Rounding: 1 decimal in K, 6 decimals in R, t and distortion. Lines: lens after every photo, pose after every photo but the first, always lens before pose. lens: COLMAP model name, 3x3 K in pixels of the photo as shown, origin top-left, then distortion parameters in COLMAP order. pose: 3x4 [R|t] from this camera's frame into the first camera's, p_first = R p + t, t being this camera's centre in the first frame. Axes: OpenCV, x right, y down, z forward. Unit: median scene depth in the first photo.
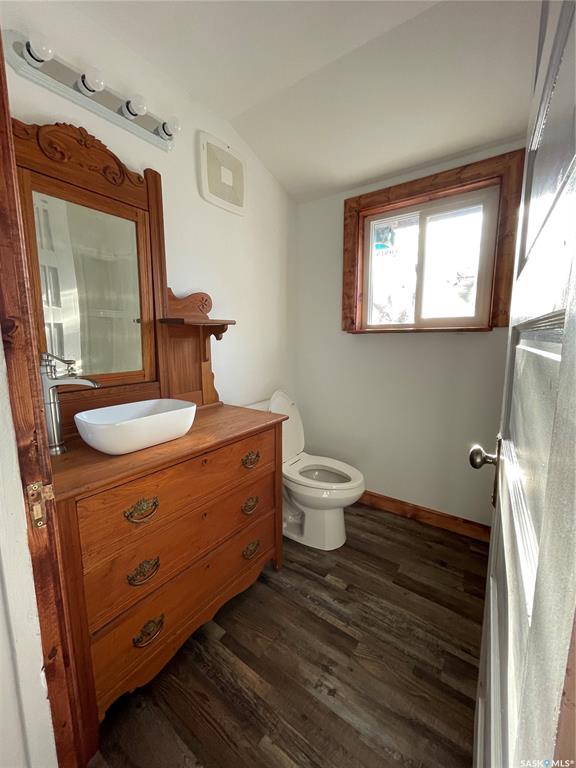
lens RADIAL K [[310.1, 0, 282.7], [0, 310.1, 382.5], [0, 0, 1]] dist [-0.002248, -0.000057]
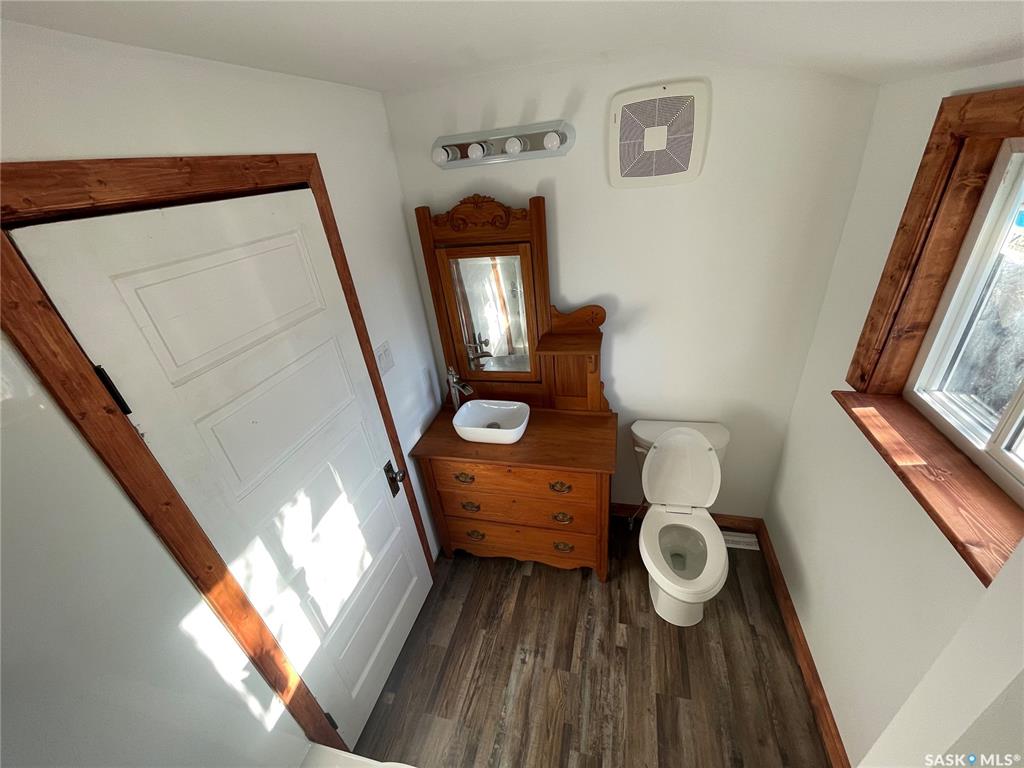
lens RADIAL K [[413.4, 0, 510.4], [0, 413.4, 388.7], [0, 0, 1]] dist [-0.002248, -0.000057]
pose [[0.378991, 0.425270, -0.821895, 0.937290], [-0.032030, 0.893647, 0.447626, -0.758658], [0.924846, -0.143321, 0.352306, 0.383363]]
